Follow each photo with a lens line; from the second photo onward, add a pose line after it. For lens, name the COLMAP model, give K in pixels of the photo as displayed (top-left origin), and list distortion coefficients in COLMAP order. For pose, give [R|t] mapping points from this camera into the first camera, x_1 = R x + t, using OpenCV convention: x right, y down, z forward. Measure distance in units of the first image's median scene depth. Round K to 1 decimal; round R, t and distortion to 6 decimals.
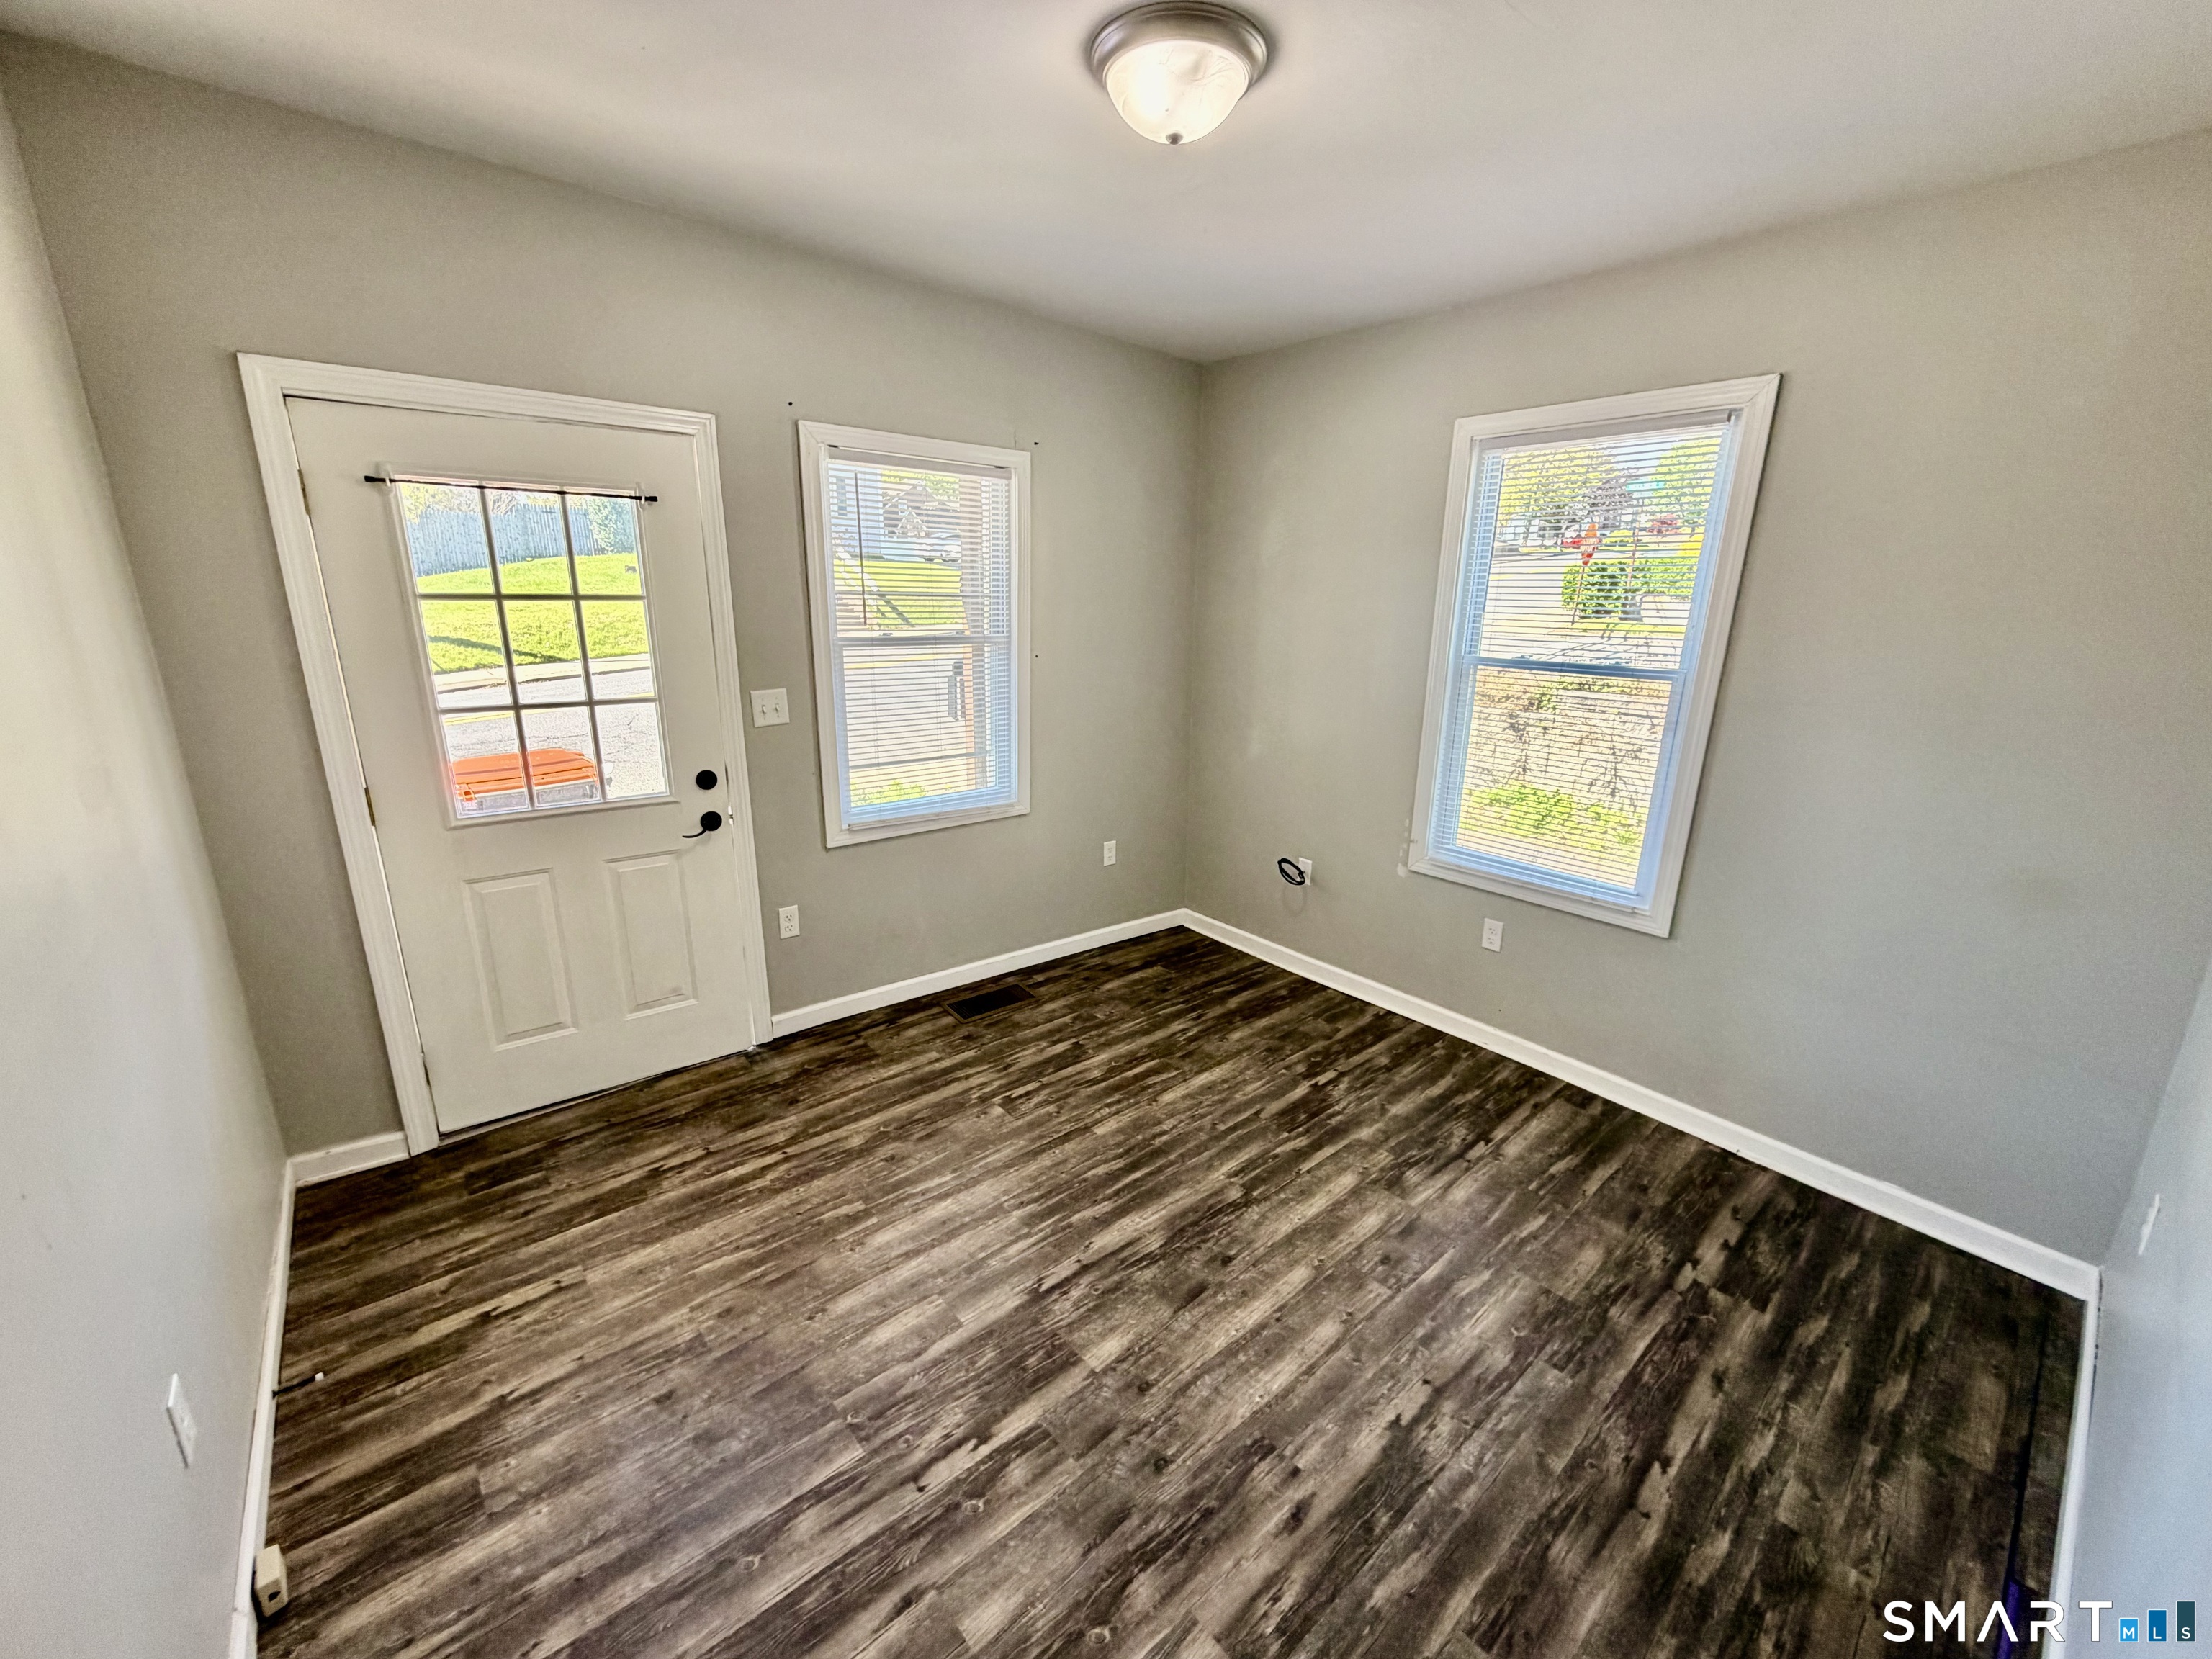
lens RADIAL K [[878.3, 0, 1099.6], [0, 878.3, 826.8], [0, 0, 1]] dist [-0.001590, 0.000329]
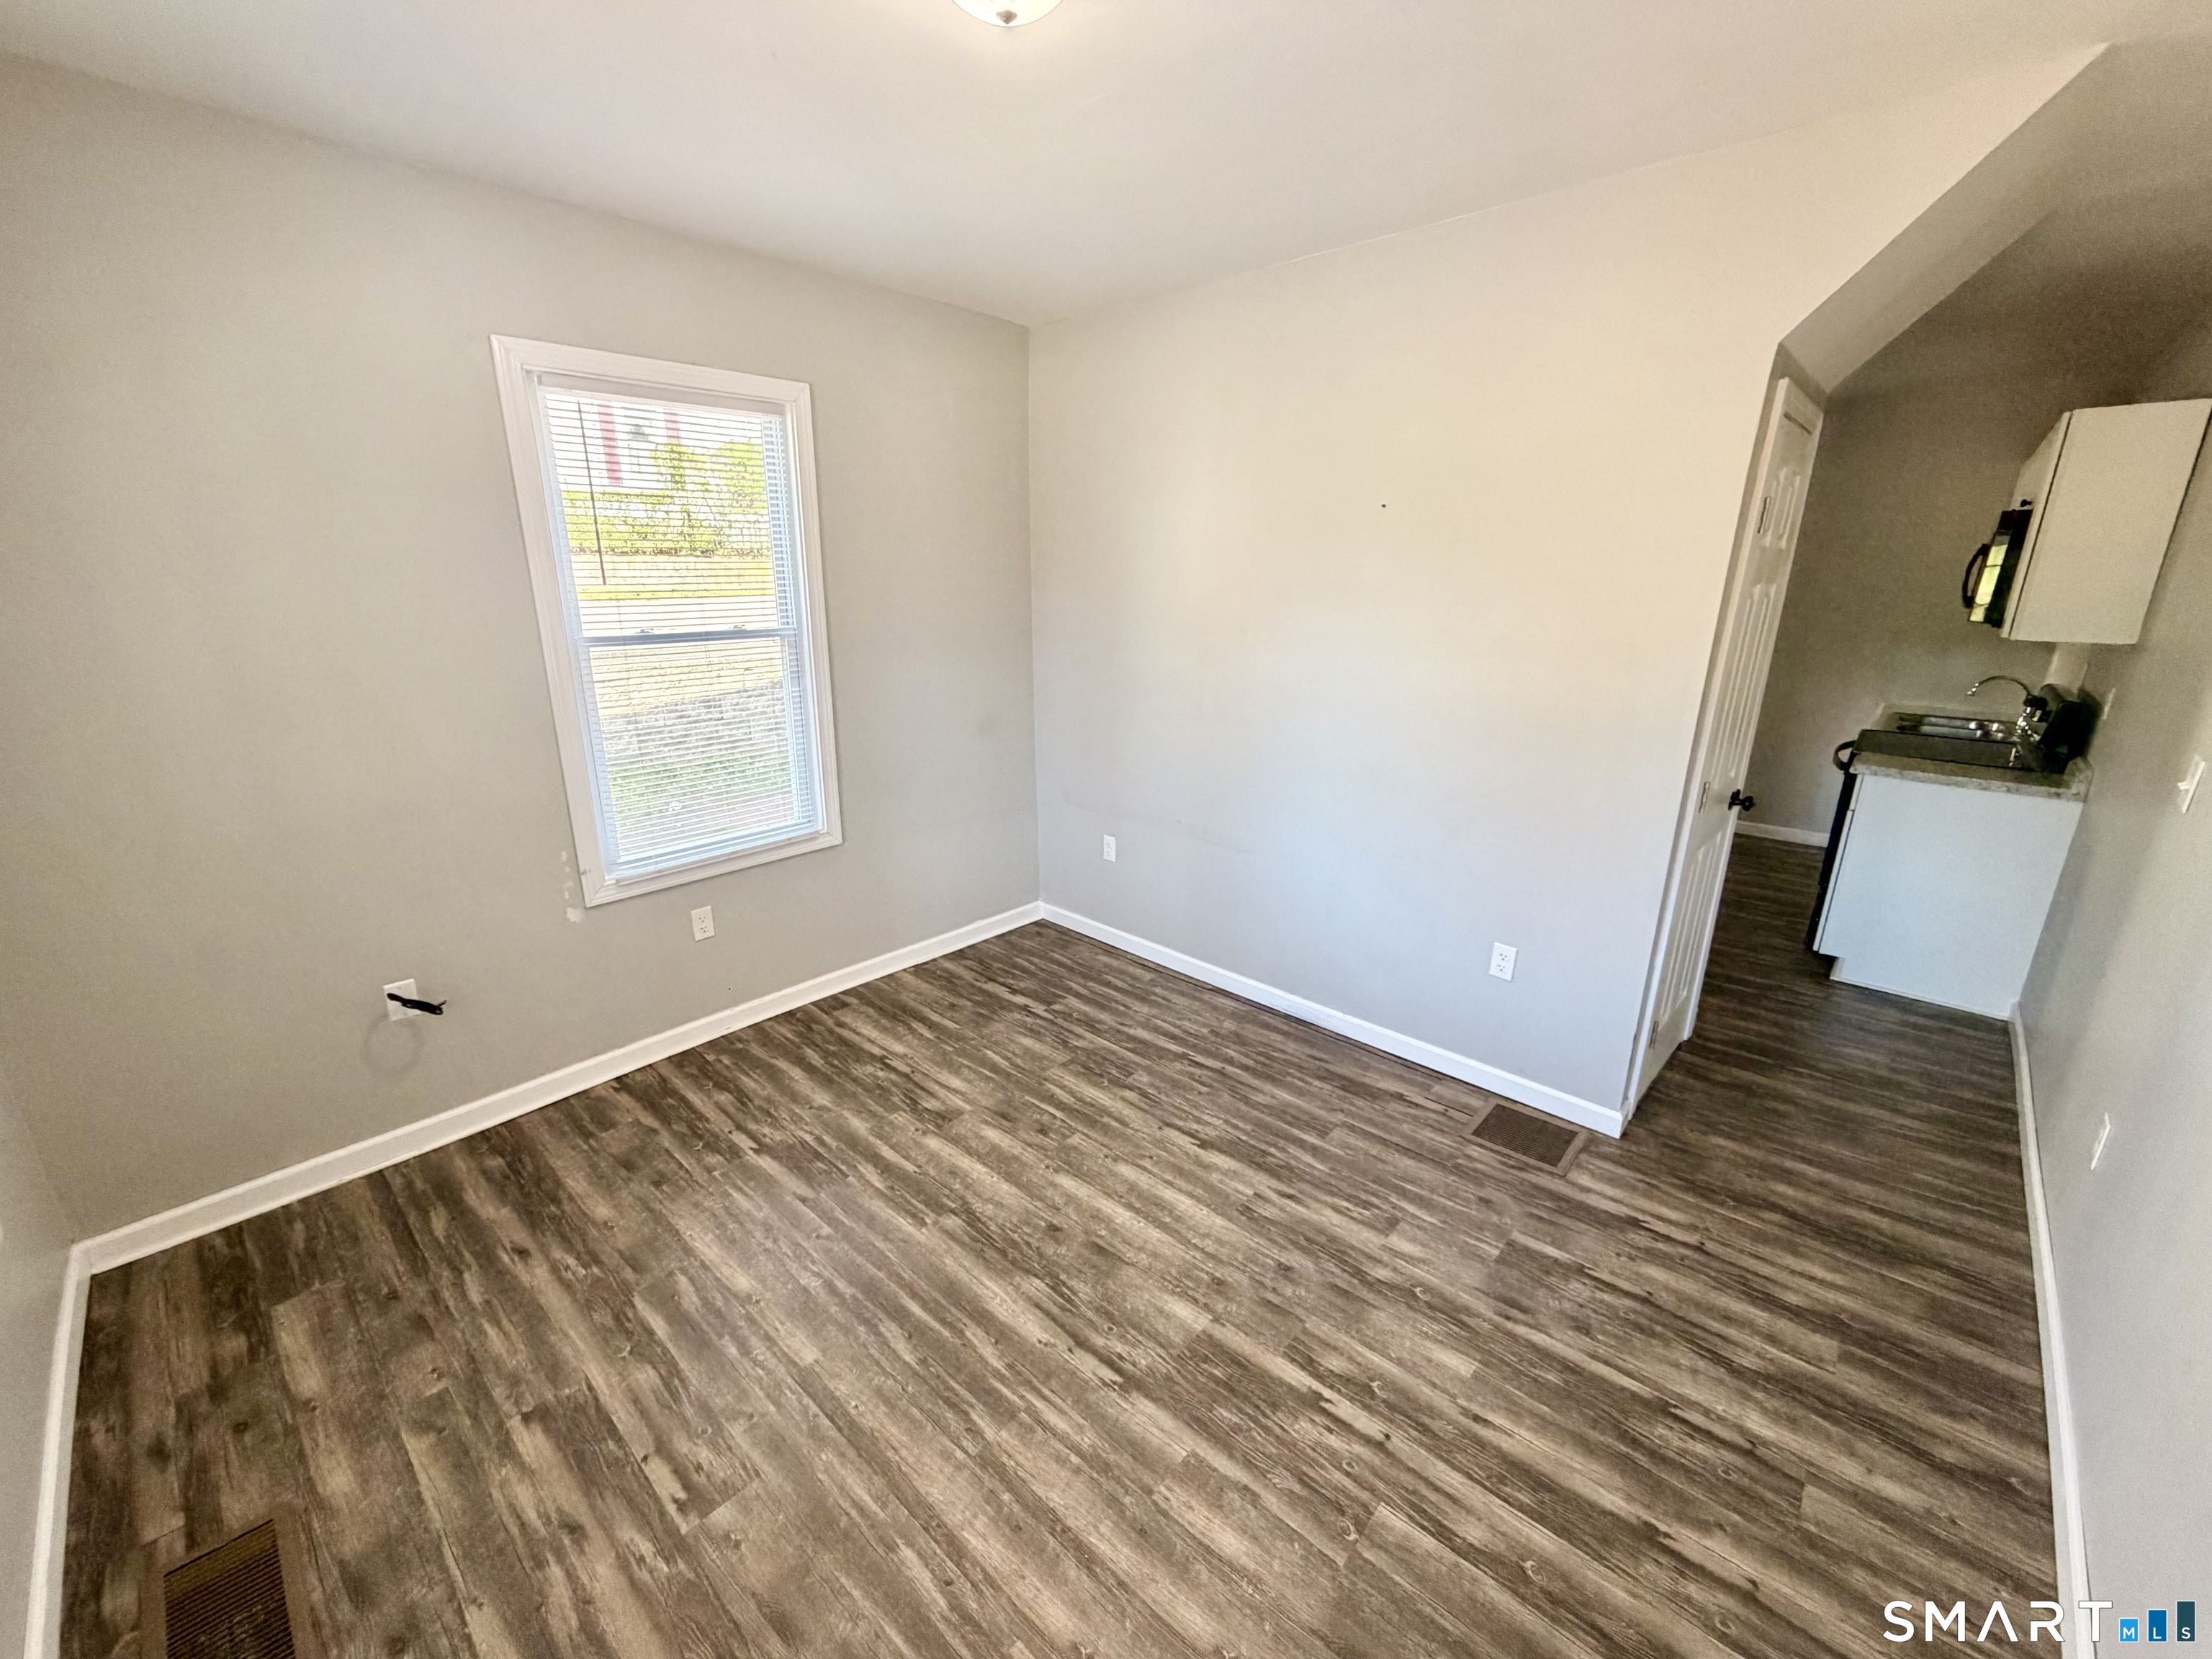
lens RADIAL K [[878.3, 0, 1099.6], [0, 878.3, 826.8], [0, 0, 1]] dist [-0.001590, 0.000329]
pose [[-0.112345, -0.303381, 0.946223, -0.672985], [0.254421, 0.911727, 0.322528, -0.243099], [-0.960546, 0.276973, -0.025242, 0.829068]]
